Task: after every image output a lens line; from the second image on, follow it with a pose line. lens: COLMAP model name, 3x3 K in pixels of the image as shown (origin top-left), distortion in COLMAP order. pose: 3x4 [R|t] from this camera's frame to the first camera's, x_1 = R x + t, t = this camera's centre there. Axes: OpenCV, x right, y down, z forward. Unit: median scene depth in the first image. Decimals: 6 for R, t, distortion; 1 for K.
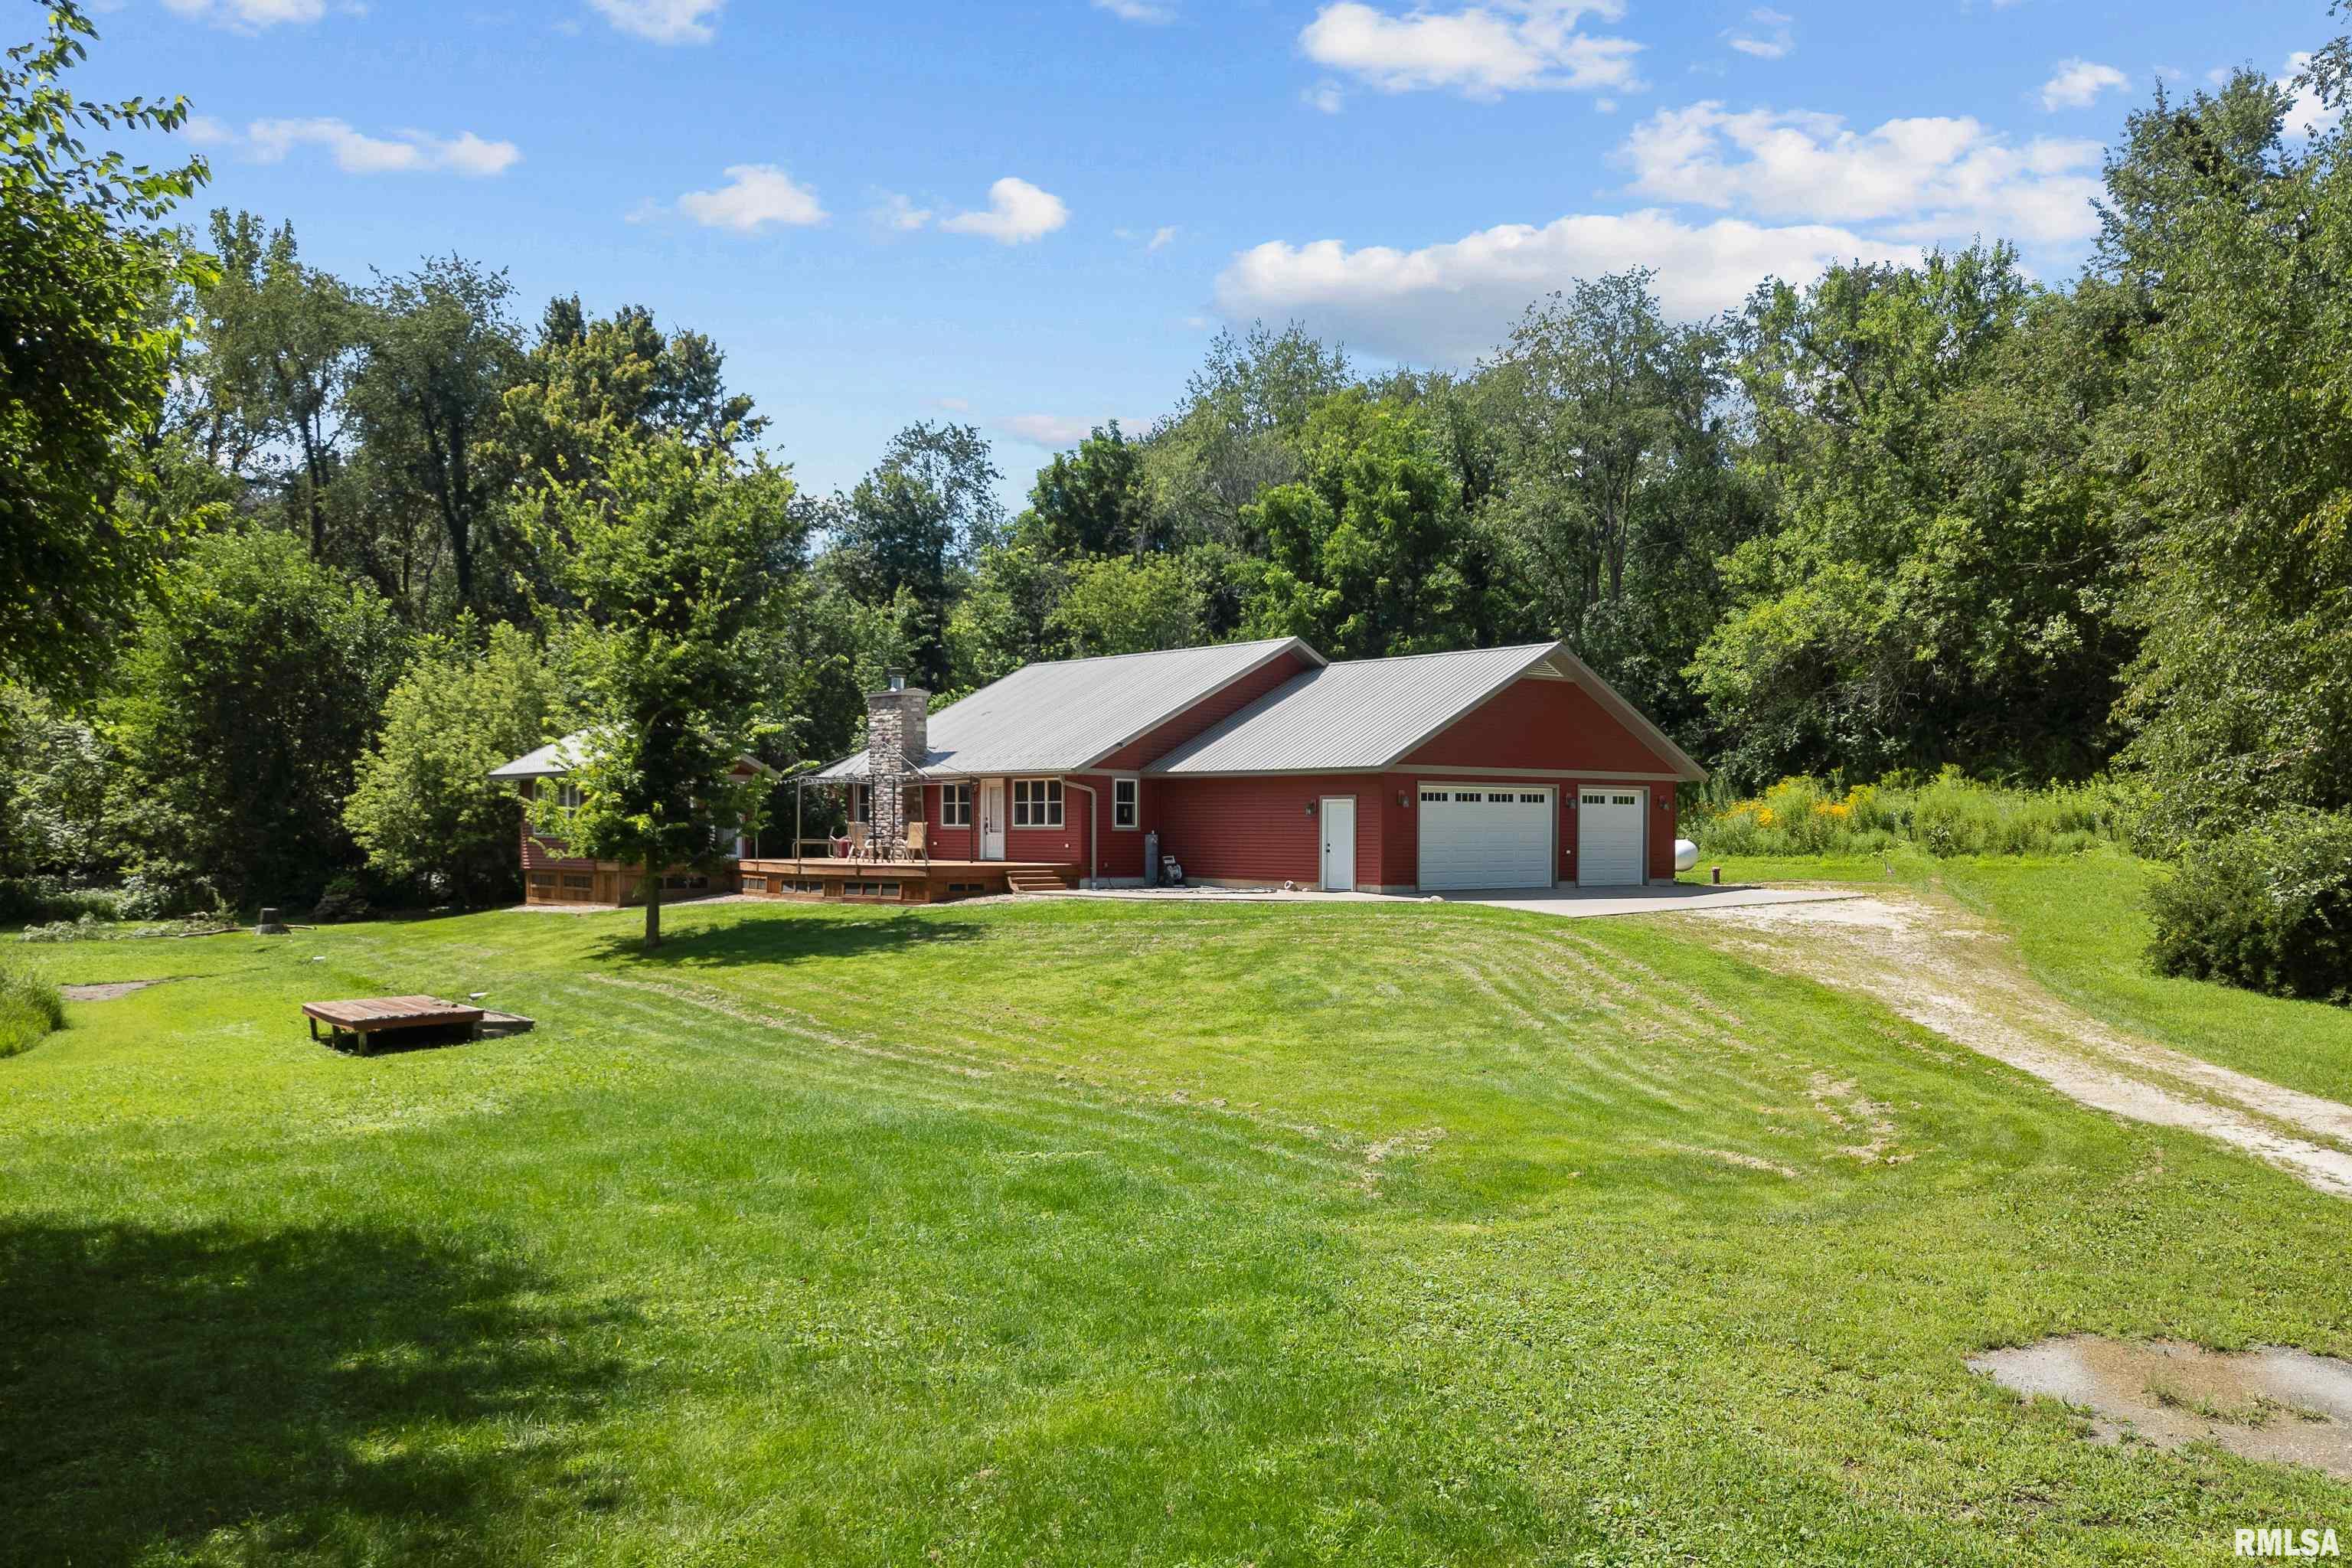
lens RADIAL K [[1856.2, 0, 1305.4], [0, 1856.2, 856.1], [0, 0, 1]] dist [0.065995, -0.006897]
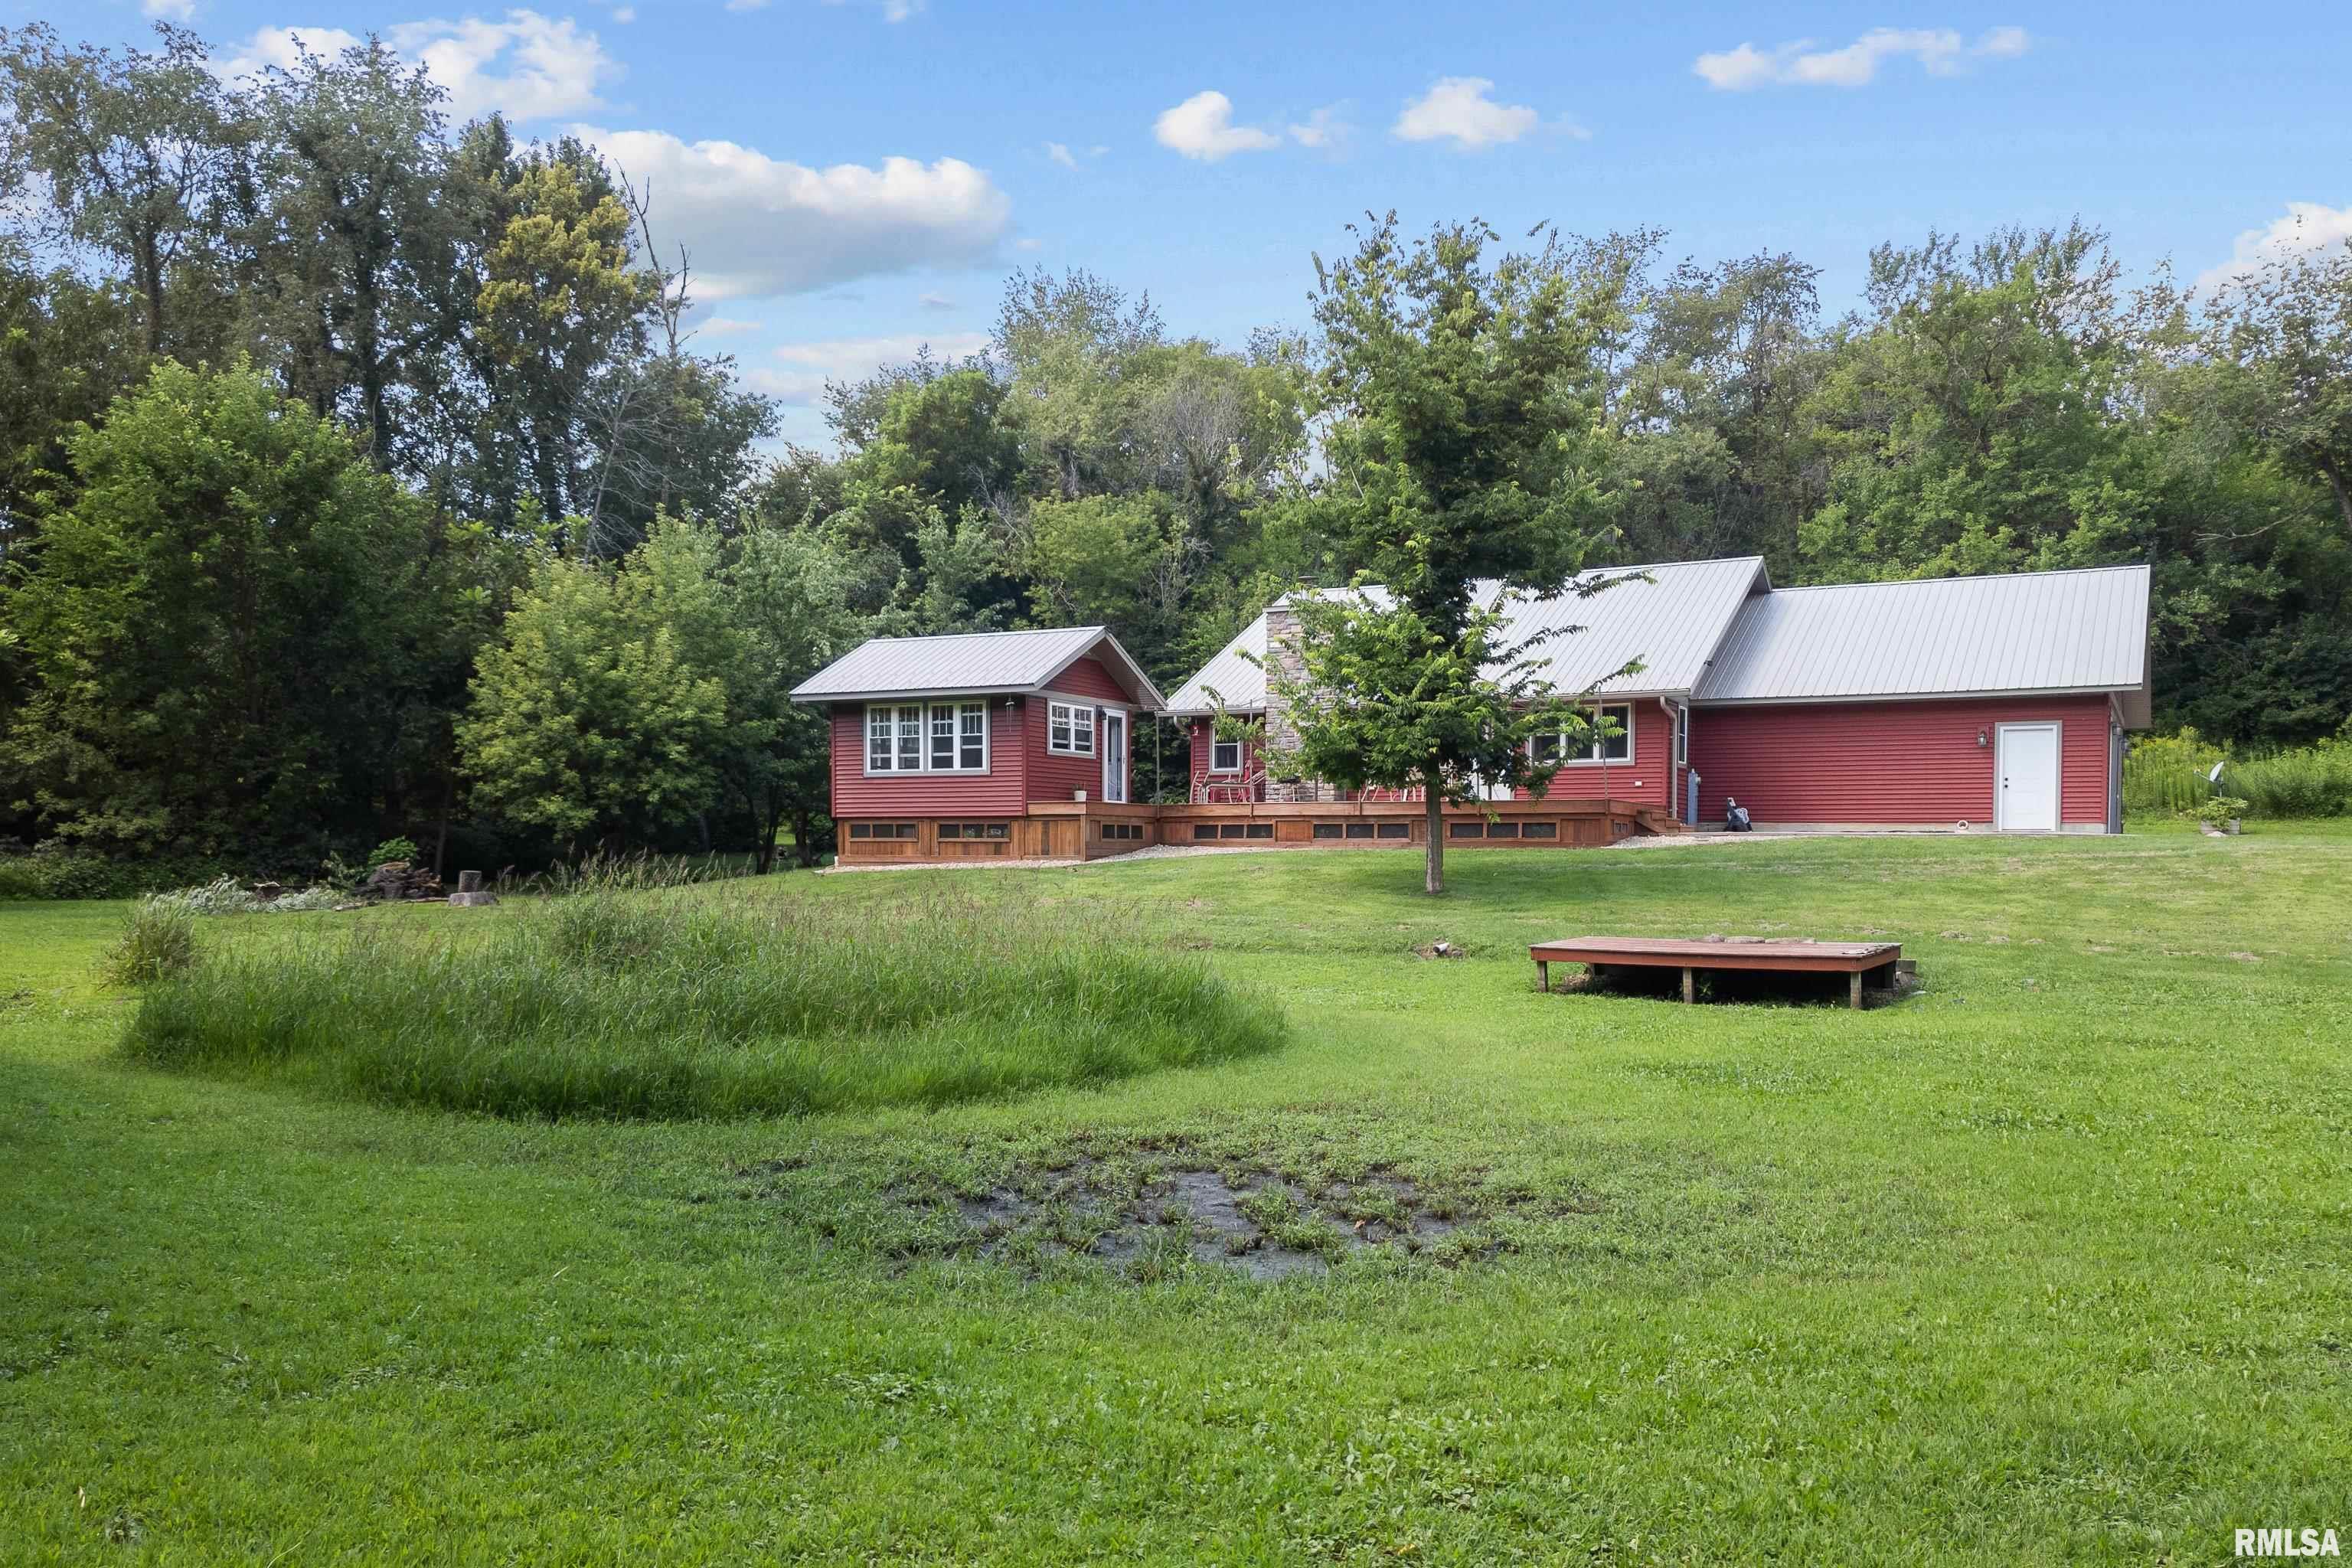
lens RADIAL K [[1825.3, 0, 1169.8], [0, 1825.3, 875.9], [0, 0, 1]] dist [0.100956, -0.083250]
pose [[0.947765, -0.003445, 0.318952, -0.449906], [0.003743, 0.999993, -0.000319, 0.026840], [-0.318949, 0.001496, 0.947771, 0.209156]]
